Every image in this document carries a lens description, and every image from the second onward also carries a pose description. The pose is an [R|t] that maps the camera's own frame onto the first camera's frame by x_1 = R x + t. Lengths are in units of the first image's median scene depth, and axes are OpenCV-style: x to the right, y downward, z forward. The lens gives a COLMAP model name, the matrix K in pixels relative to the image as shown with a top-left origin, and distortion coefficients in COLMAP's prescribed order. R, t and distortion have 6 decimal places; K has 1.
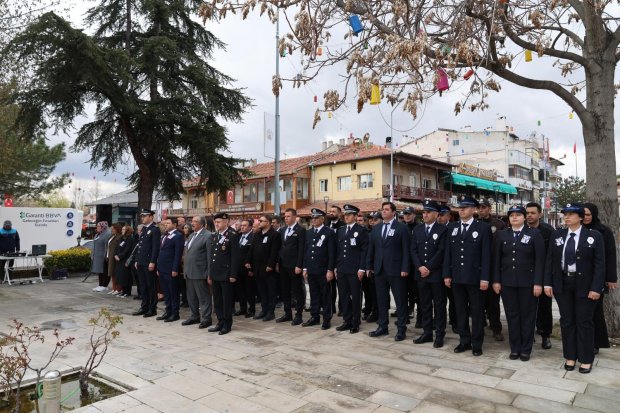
lens RADIAL K [[428.6, 0, 310.0], [0, 428.6, 206.5], [0, 0, 1]] dist [-0.006422, -0.002186]
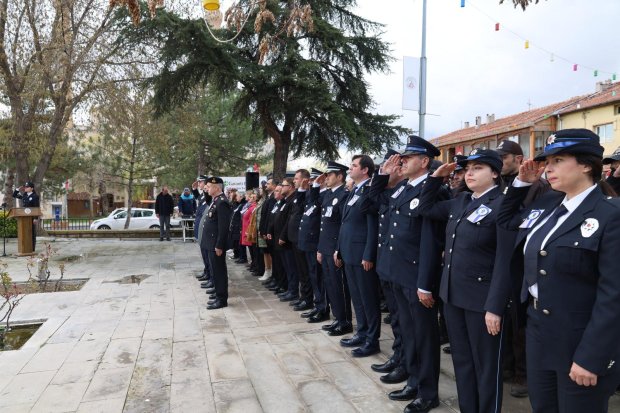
lens RADIAL K [[428.6, 0, 310.0], [0, 428.6, 206.5], [0, 0, 1]] dist [-0.006422, -0.002186]
pose [[0.808552, 0.011960, -0.588303, 0.583155], [0.034822, 0.997069, 0.068129, 0.026176], [0.587394, -0.075572, 0.805765, 0.457681]]
